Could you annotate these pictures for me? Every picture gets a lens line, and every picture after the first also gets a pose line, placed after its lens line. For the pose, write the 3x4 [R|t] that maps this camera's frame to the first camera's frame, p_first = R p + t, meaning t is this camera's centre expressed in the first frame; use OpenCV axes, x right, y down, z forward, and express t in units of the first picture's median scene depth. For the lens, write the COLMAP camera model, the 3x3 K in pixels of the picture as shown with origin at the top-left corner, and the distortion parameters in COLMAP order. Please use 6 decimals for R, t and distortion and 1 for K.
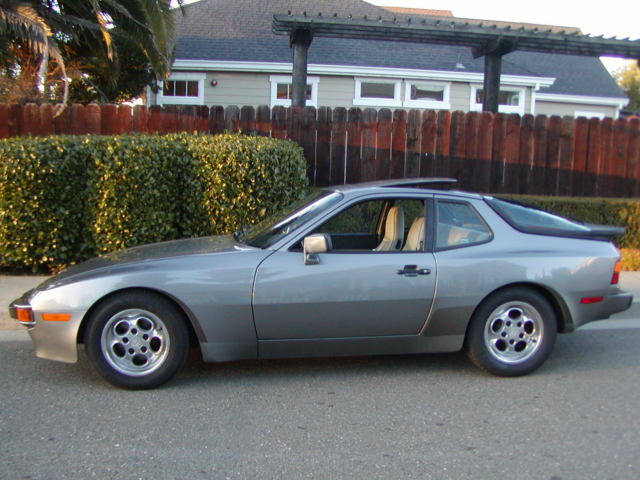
lens RADIAL K [[713.5, 0, 339.4], [0, 713.5, 252.6], [0, 0, 1]] dist [-0.224437, 0.263629]
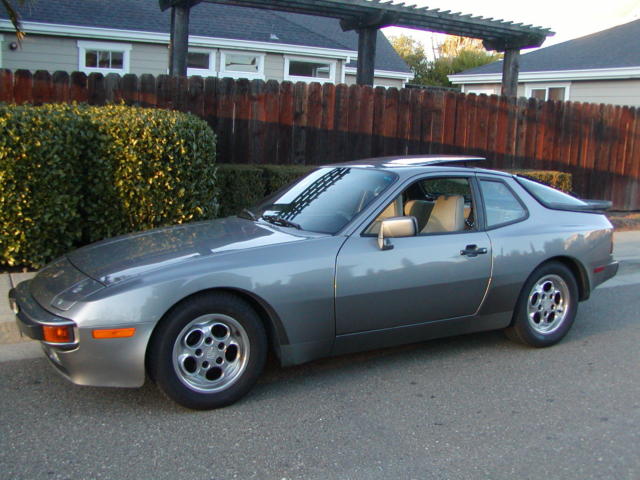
lens RADIAL K [[713.5, 0, 339.4], [0, 713.5, 252.6], [0, 0, 1]] dist [-0.224437, 0.263629]
pose [[0.931388, -0.053355, 0.360097, -0.253175], [0.038739, 0.998111, 0.047689, -0.015436], [-0.361961, -0.030467, 0.931695, 0.088845]]
